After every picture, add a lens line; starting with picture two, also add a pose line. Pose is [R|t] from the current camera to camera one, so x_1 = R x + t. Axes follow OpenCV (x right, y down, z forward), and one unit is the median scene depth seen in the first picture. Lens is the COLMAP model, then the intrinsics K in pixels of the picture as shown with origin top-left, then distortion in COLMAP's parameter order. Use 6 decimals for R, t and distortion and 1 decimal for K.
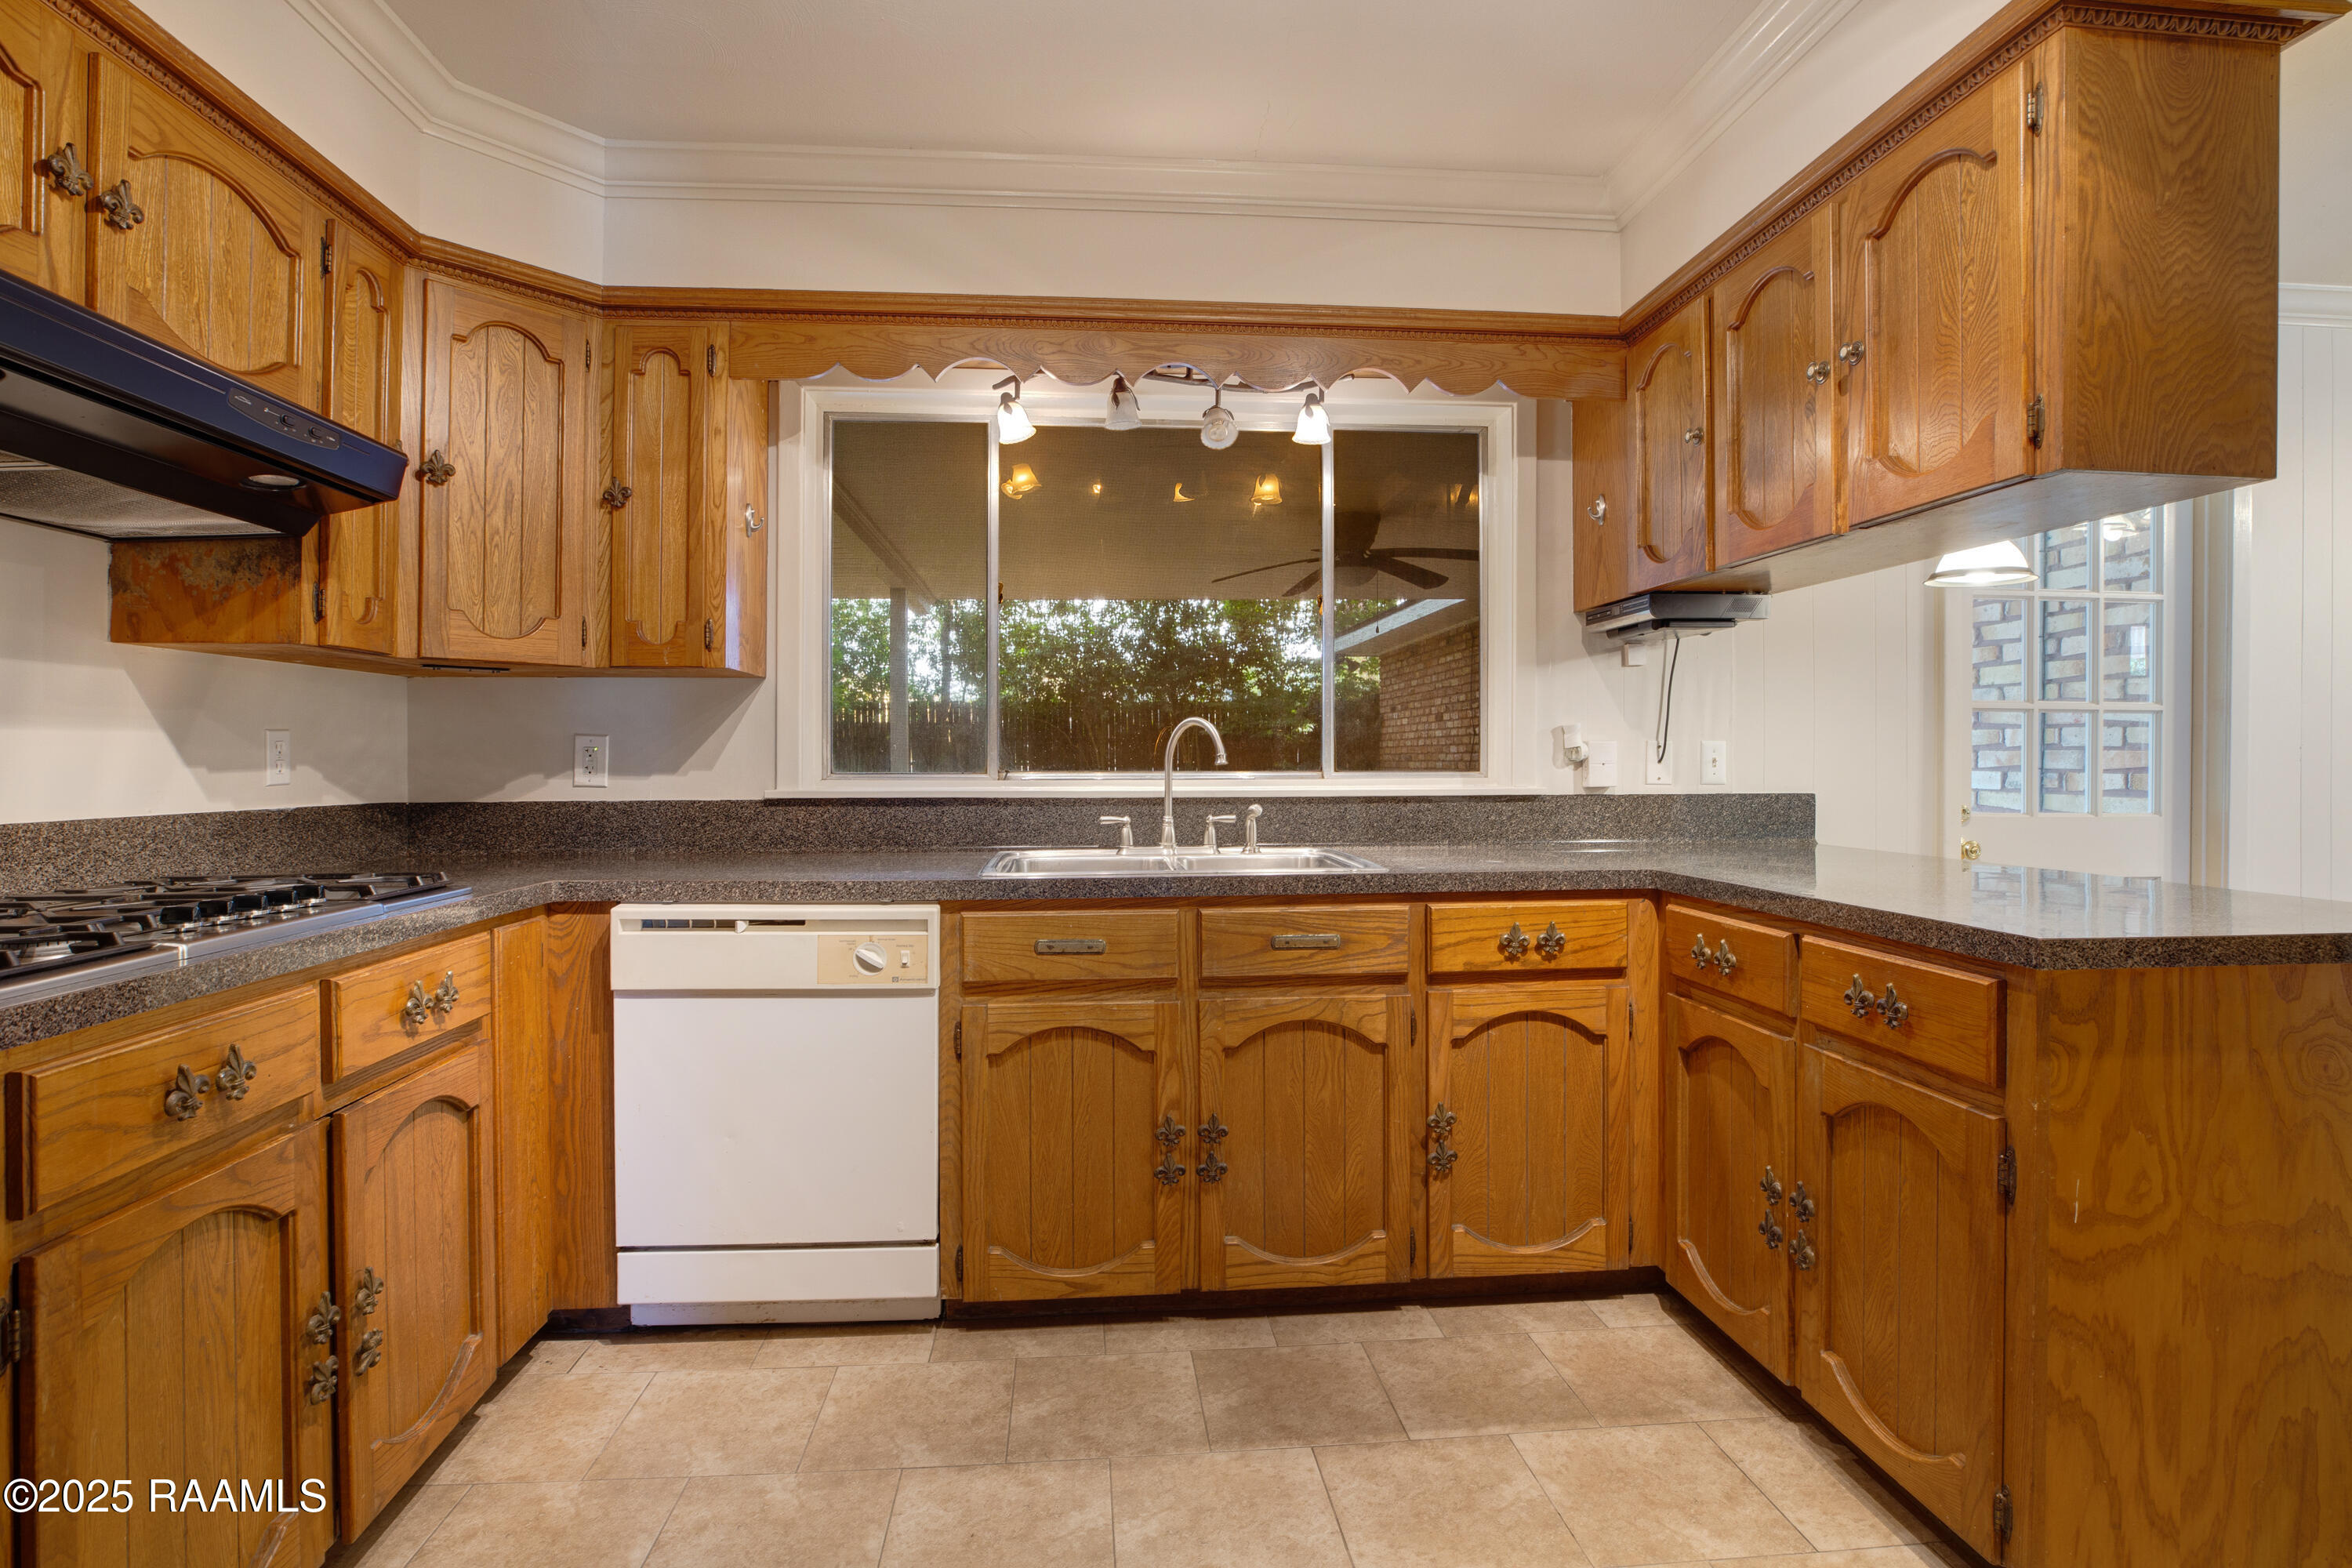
lens RADIAL K [[1129.9, 0, 1184.0], [0, 1129.9, 754.8], [0, 0, 1]] dist [-0.017022, -0.000060]
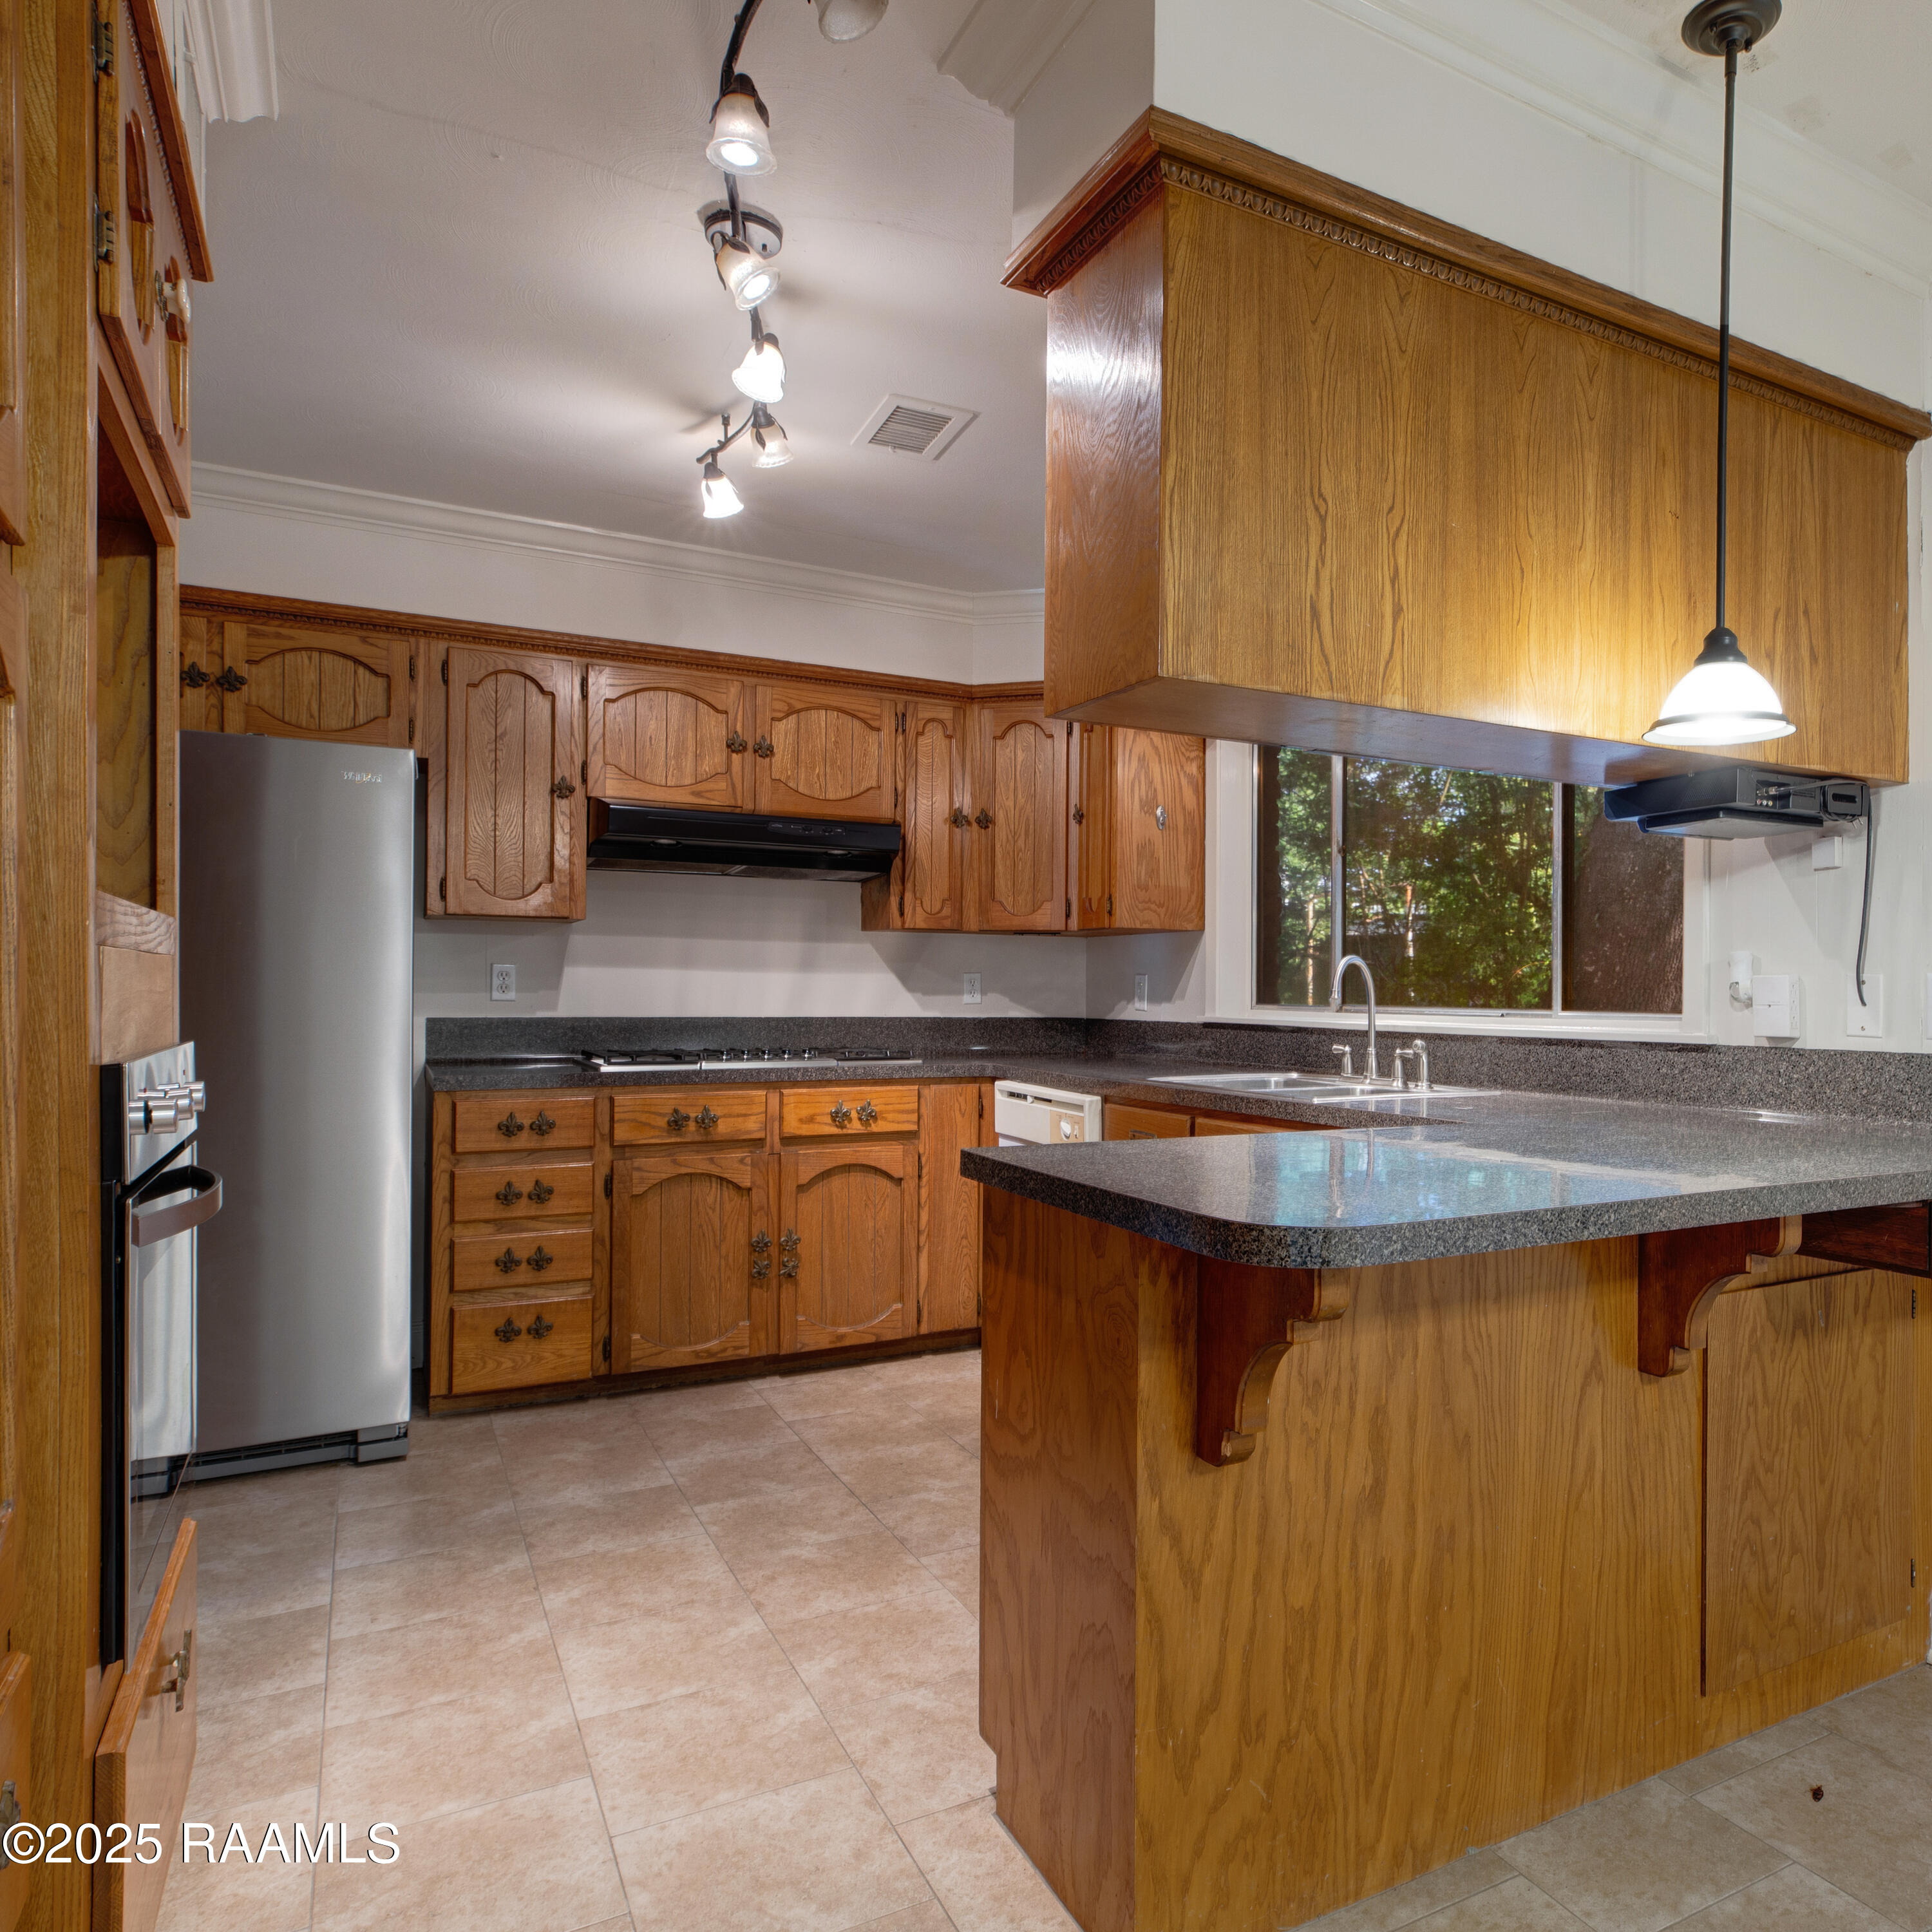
lens RADIAL K [[1301.1, 0, 1200.4], [0, 1301.1, 981.8], [0, 0, 1]] dist [-0.025978, 0.010463]
pose [[0.476609, -0.000662, -0.879115, 1.191768], [-0.007785, 0.999957, -0.004974, -0.000664], [0.879081, 0.009215, 0.476583, 0.337224]]
